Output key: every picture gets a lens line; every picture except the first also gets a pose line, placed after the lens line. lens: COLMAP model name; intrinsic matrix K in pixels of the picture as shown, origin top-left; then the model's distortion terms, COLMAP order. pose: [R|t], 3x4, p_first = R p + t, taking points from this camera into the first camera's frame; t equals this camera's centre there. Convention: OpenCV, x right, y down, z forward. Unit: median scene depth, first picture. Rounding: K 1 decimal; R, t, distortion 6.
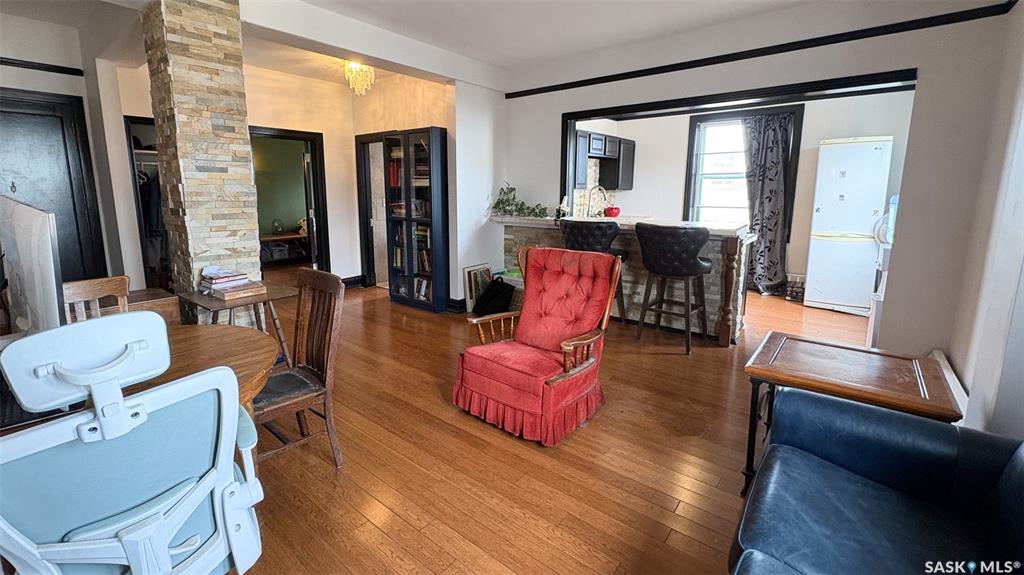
lens RADIAL K [[441.5, 0, 490.3], [0, 441.5, 257.0], [0, 0, 1]] dist [-0.001851, -0.000096]
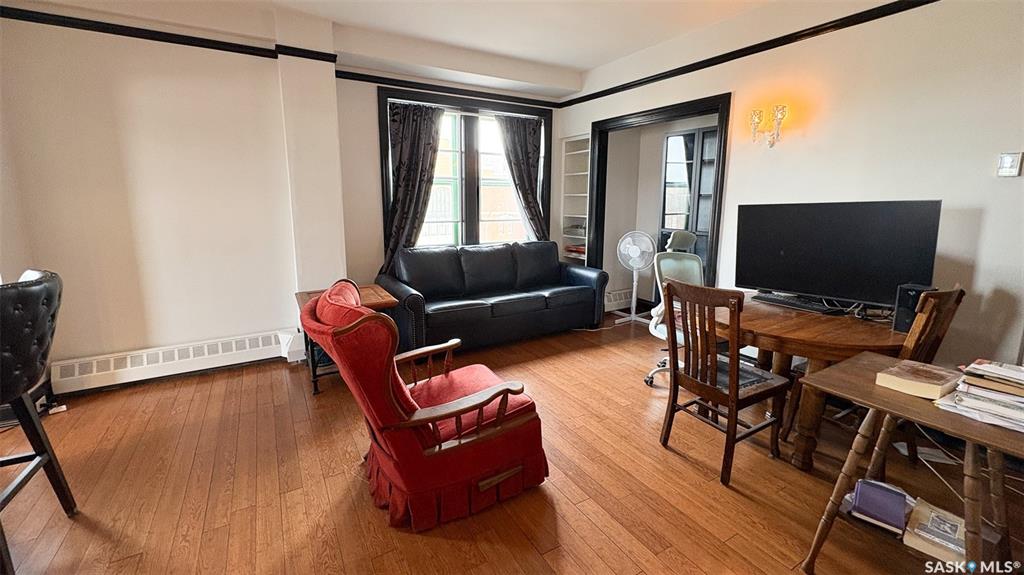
lens RADIAL K [[418.6, 0, 503.6], [0, 418.6, 268.7], [0, 0, 1]] dist [-0.001451, -0.000420]
pose [[-0.936466, -0.058703, 0.345812, -0.120205], [0.054403, 0.949657, 0.308531, -0.118451], [-0.346515, 0.307742, -0.886128, 0.775398]]
